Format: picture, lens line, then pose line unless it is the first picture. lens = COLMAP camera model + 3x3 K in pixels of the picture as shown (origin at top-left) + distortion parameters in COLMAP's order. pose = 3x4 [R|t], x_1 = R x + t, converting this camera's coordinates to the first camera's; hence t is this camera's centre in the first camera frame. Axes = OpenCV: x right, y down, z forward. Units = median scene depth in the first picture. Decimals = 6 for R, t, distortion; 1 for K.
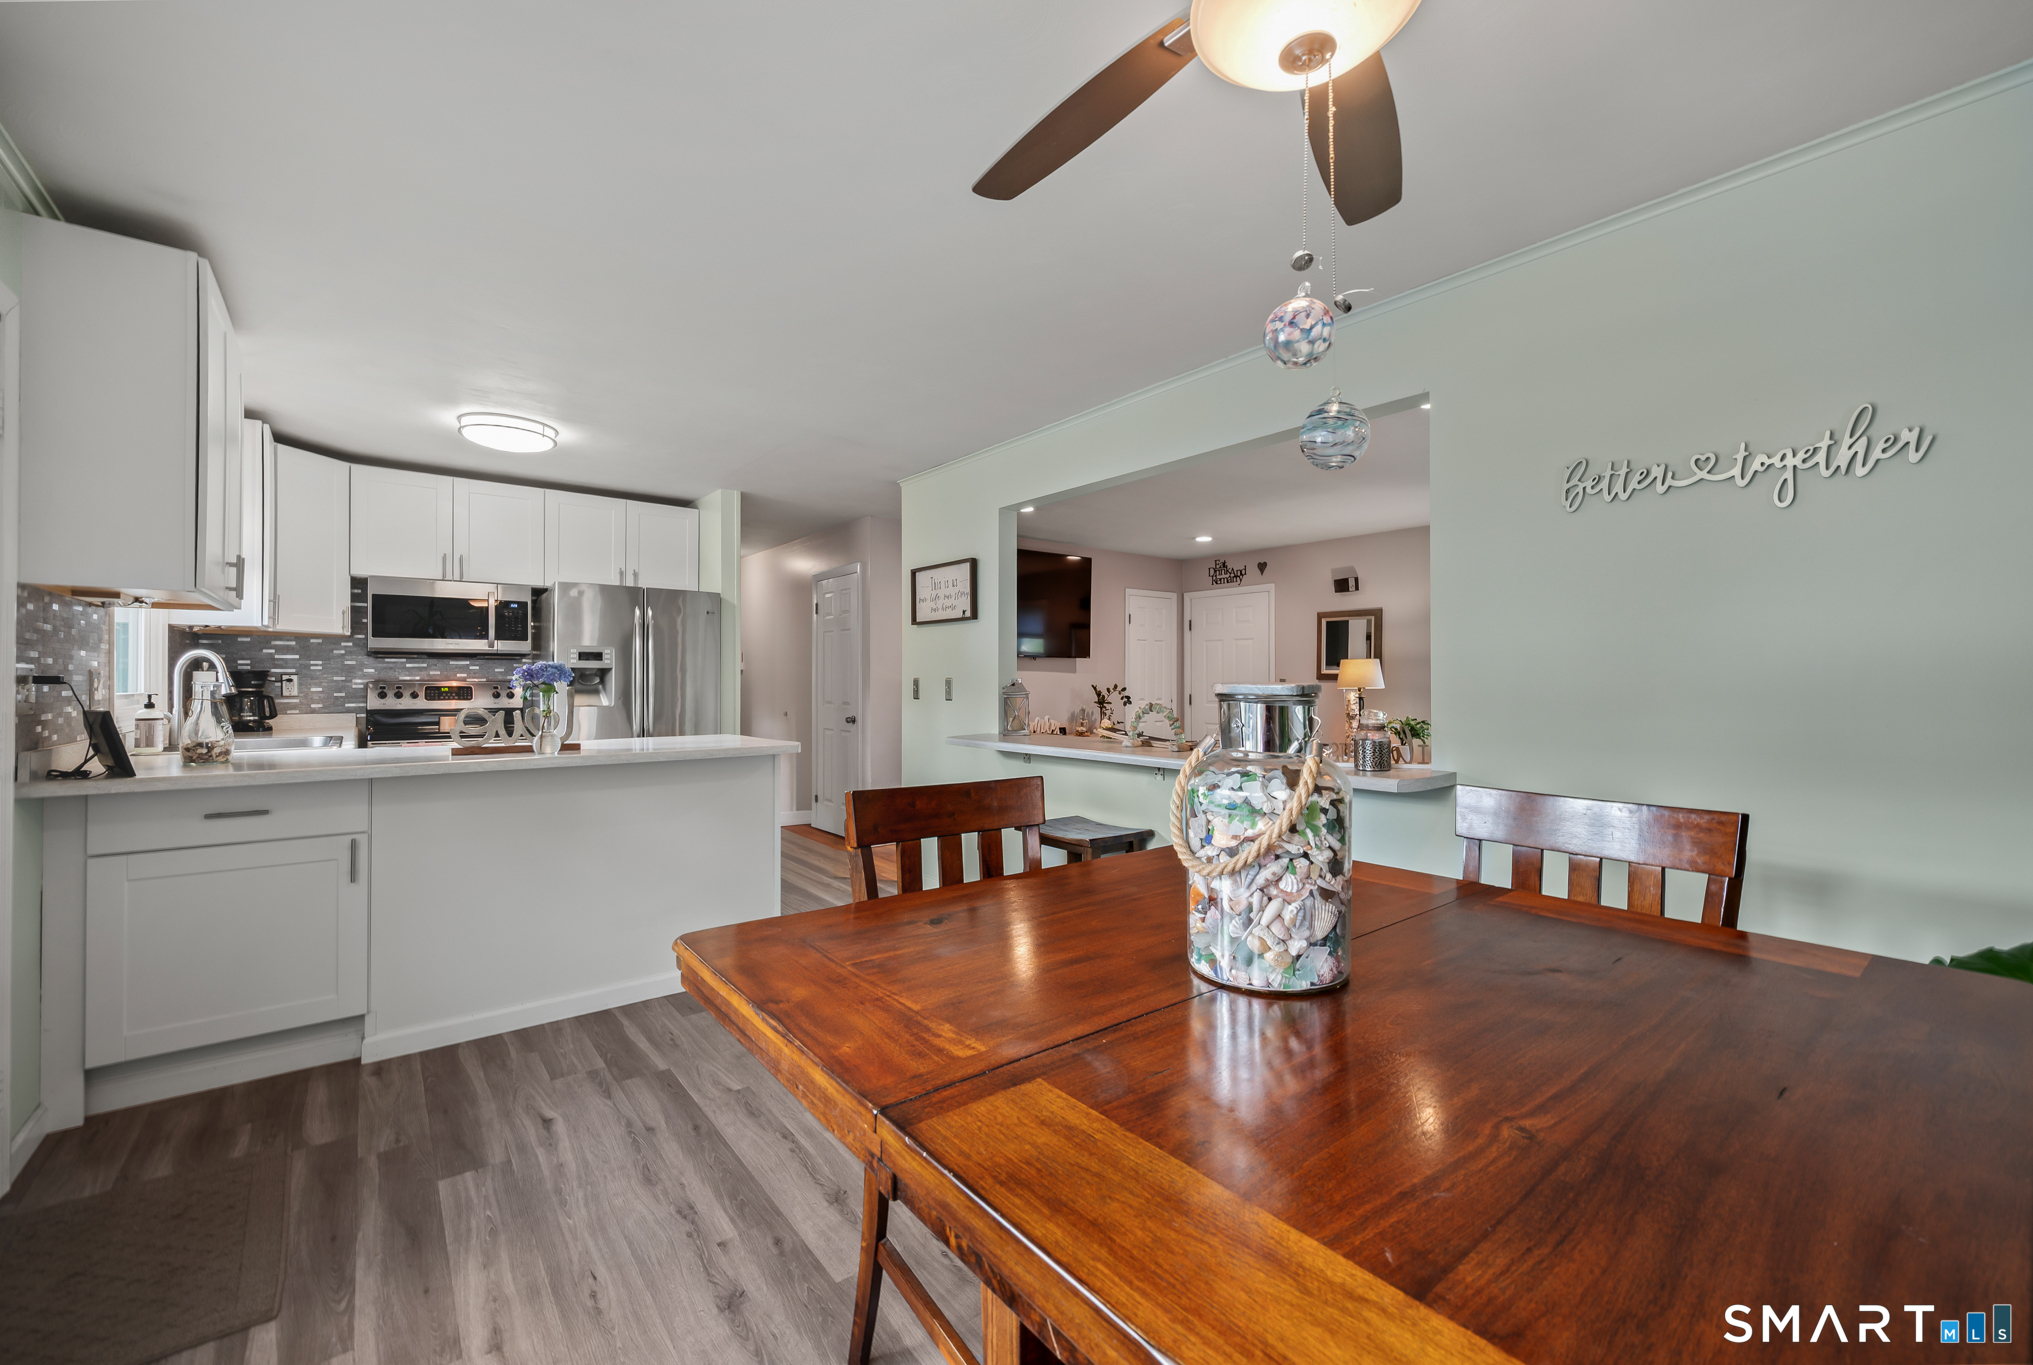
lens RADIAL K [[852.4, 0, 1011.7], [0, 852.4, 670.9], [0, 0, 1]] dist [-0.003743, -0.000184]
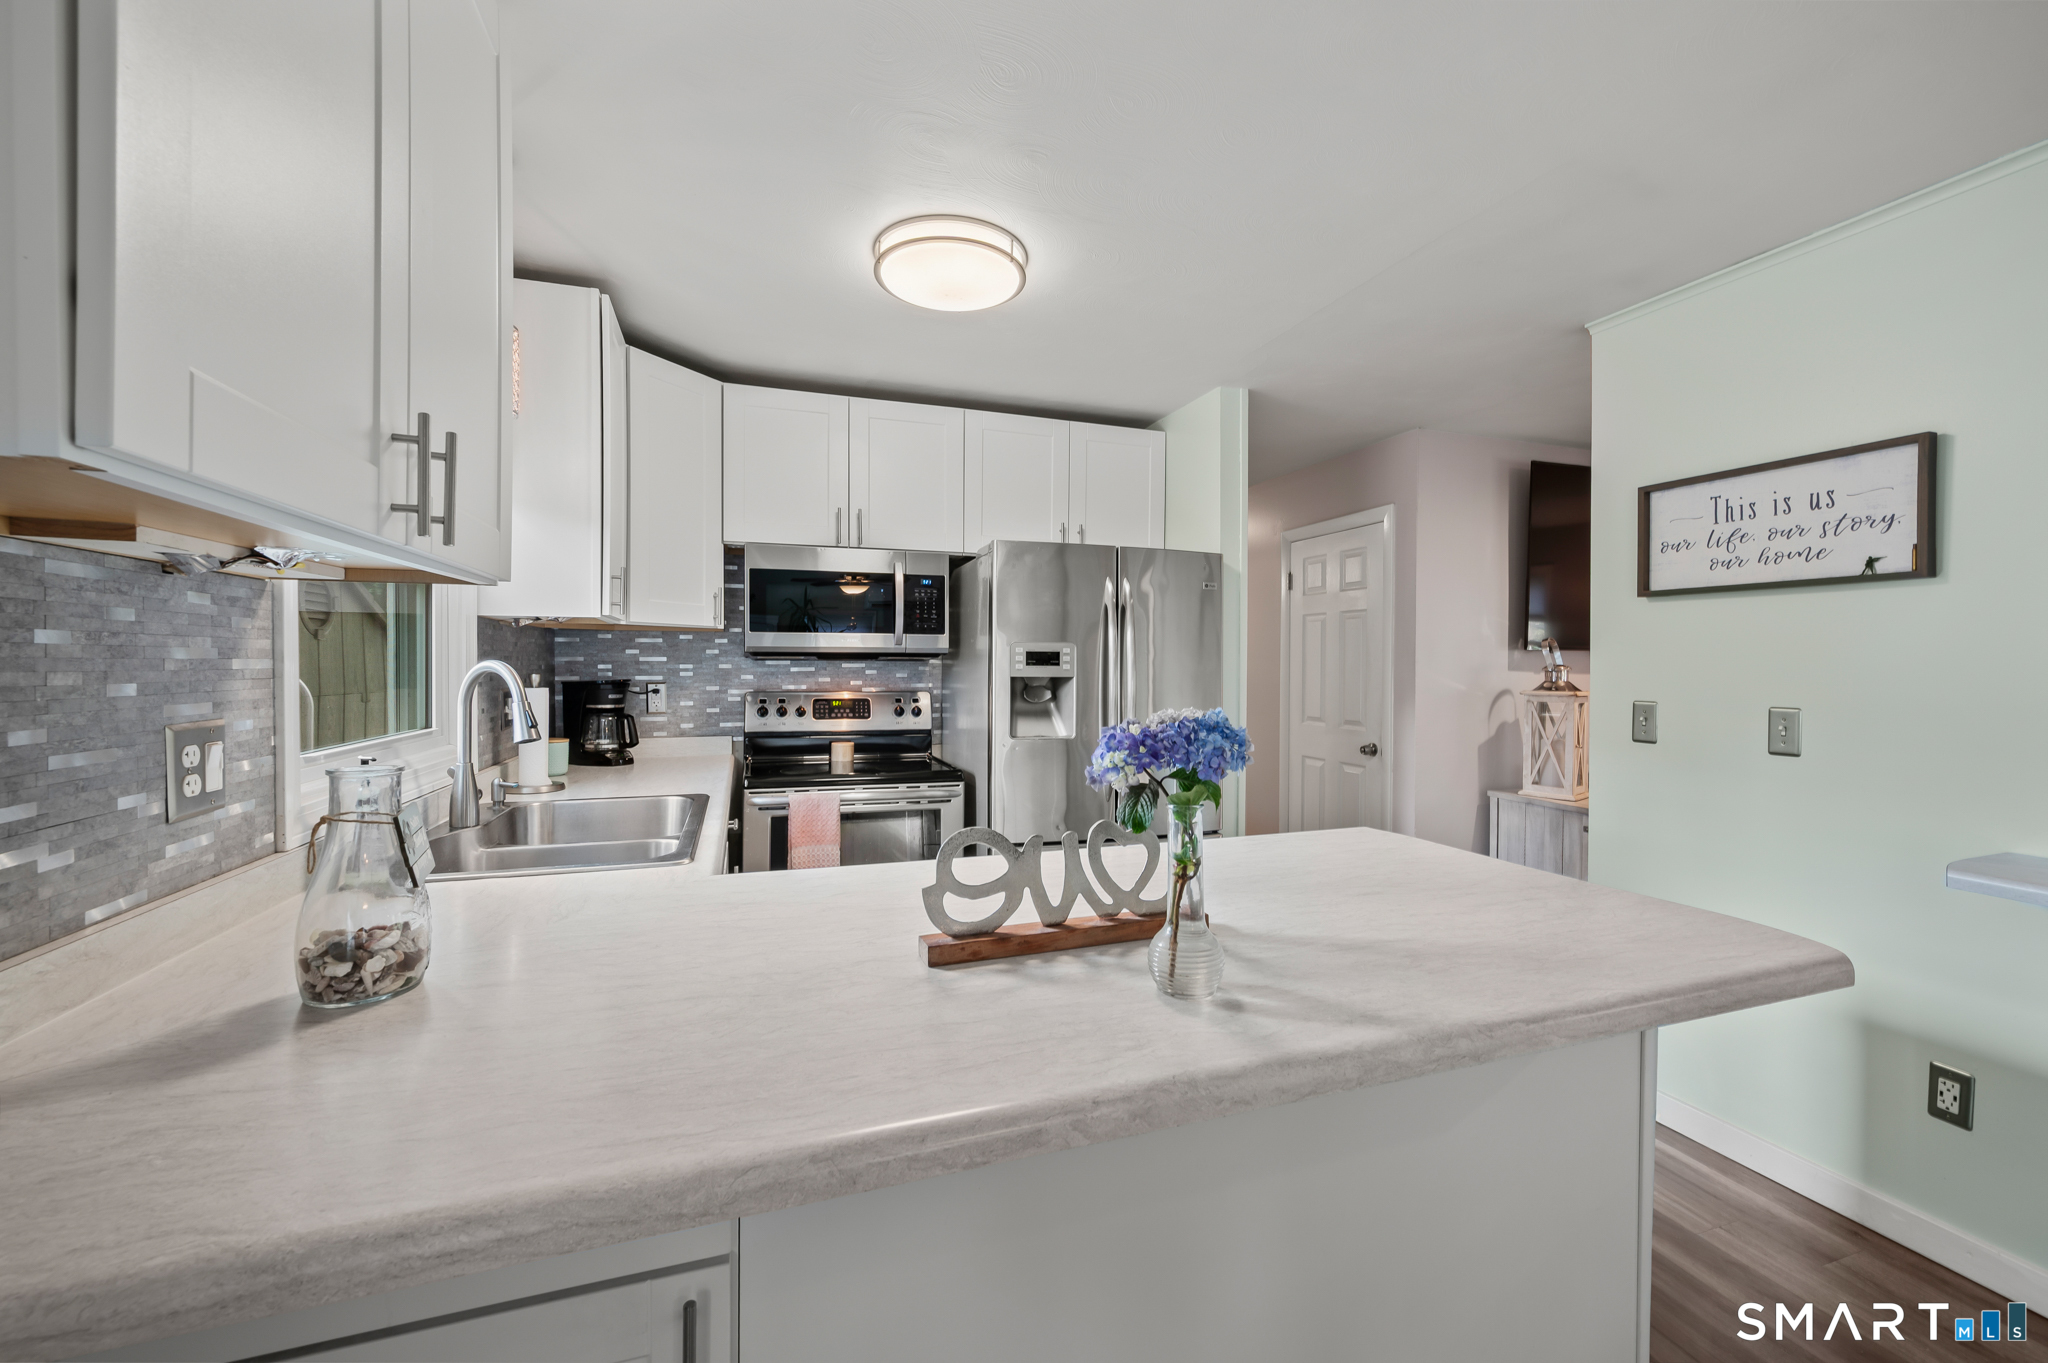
lens RADIAL K [[816.1, 0, 1004.2], [0, 816.1, 670.2], [0, 0, 1]] dist [-0.005518, 0.001243]
pose [[0.940210, 0.006971, -0.340524, -0.314236], [-0.000468, 0.999816, 0.019176, -0.019837], [0.340595, -0.017870, 0.940040, 0.423112]]
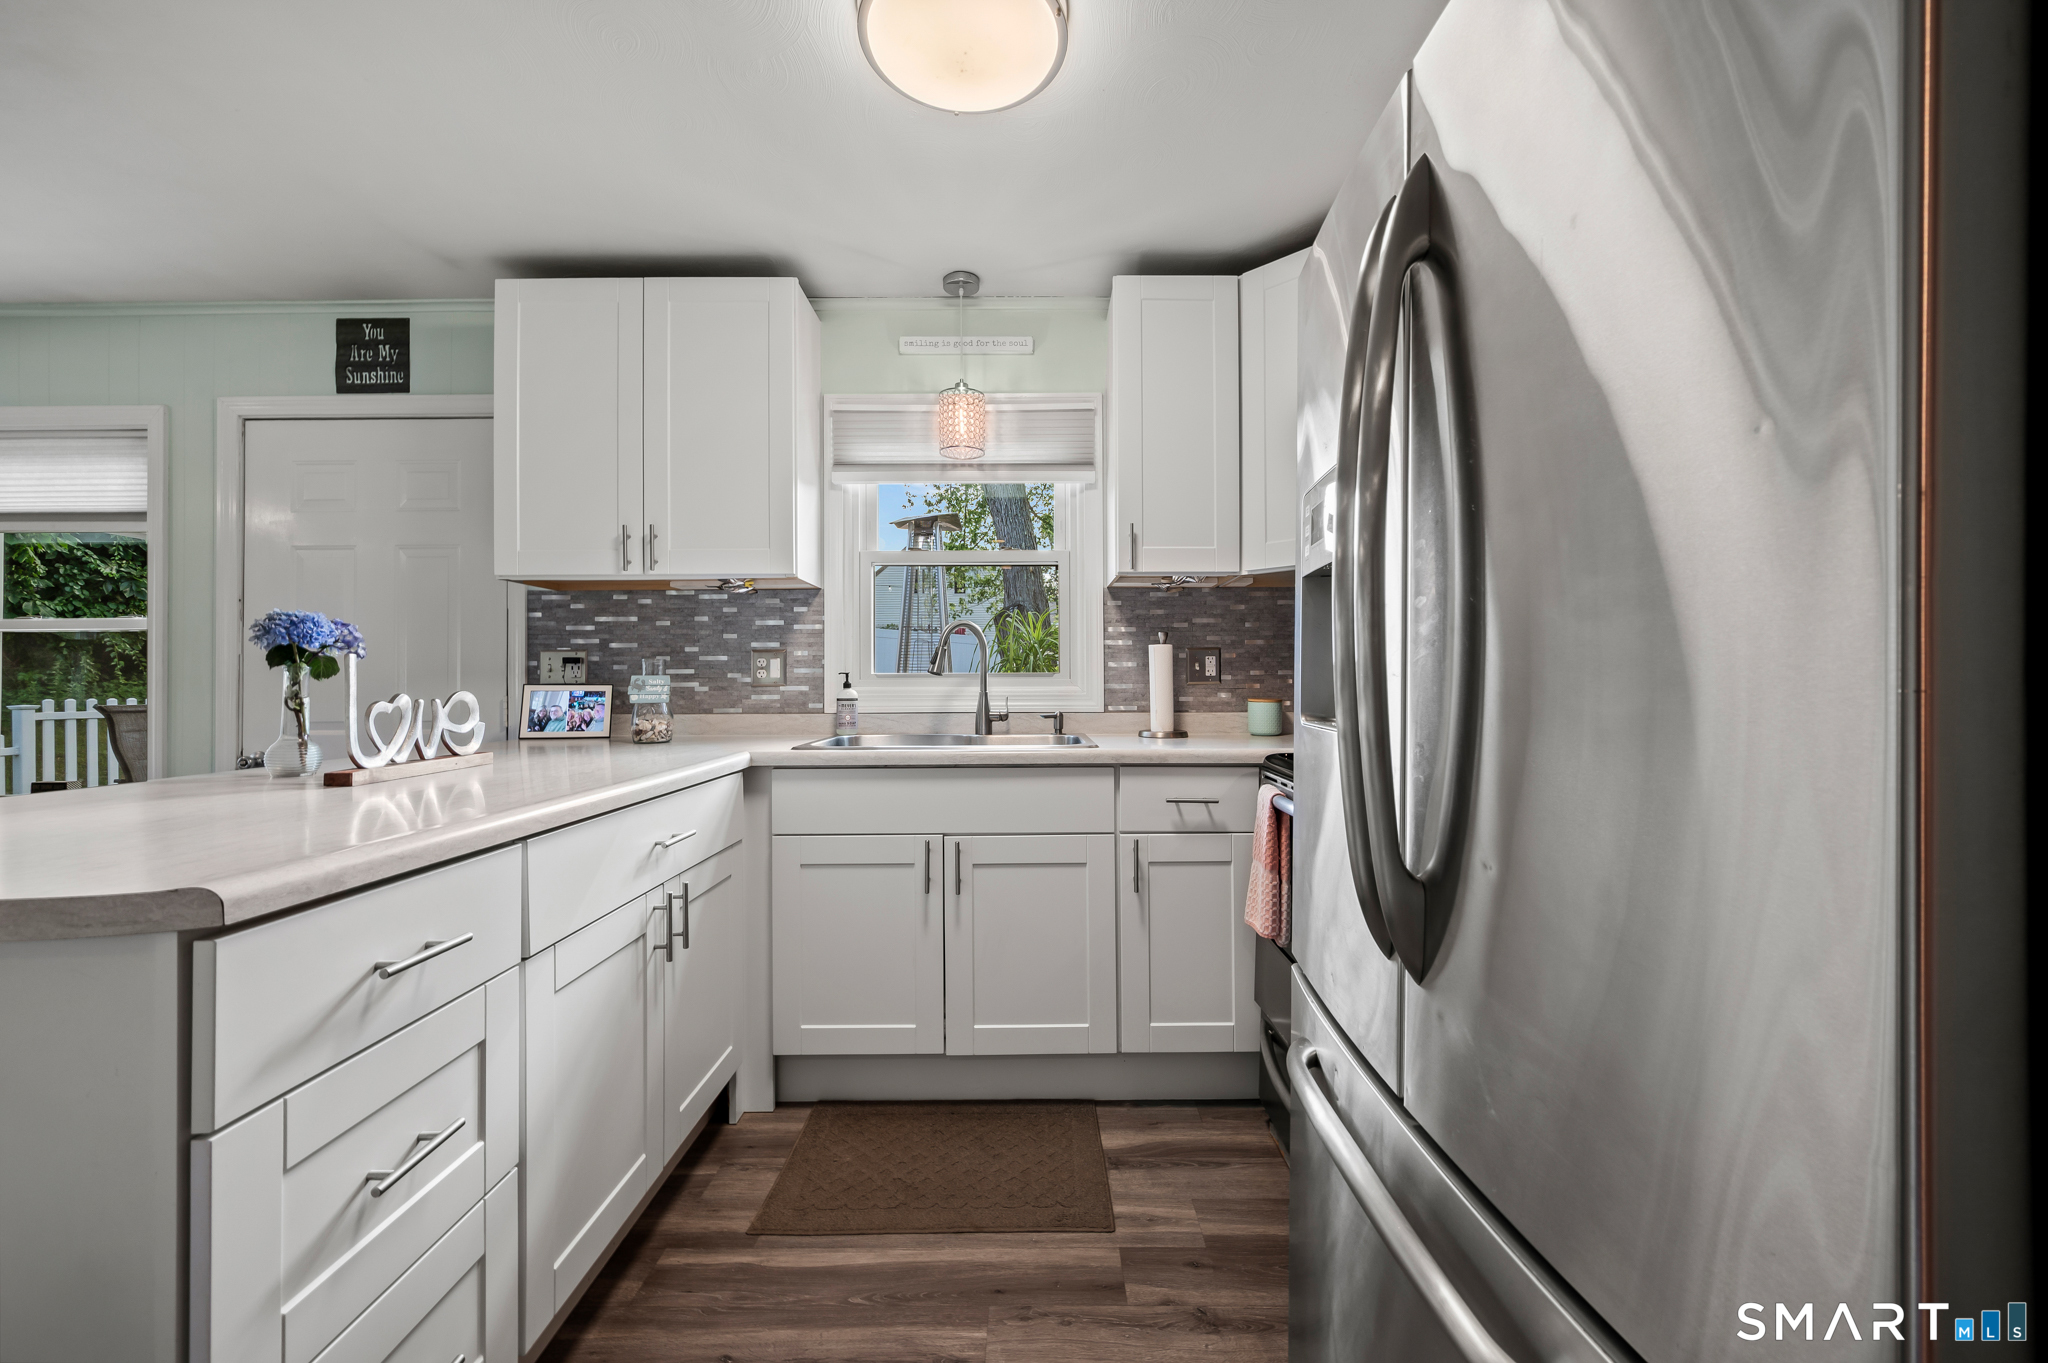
lens RADIAL K [[816.1, 0, 1040.1], [0, 816.1, 679.8], [0, 0, 1]] dist [-0.005518, 0.001243]
pose [[-0.621292, 0.003306, -0.783572, -0.268010], [0.016322, 0.999829, -0.008724, 0.030158], [0.783409, -0.018210, -0.621240, 1.089512]]
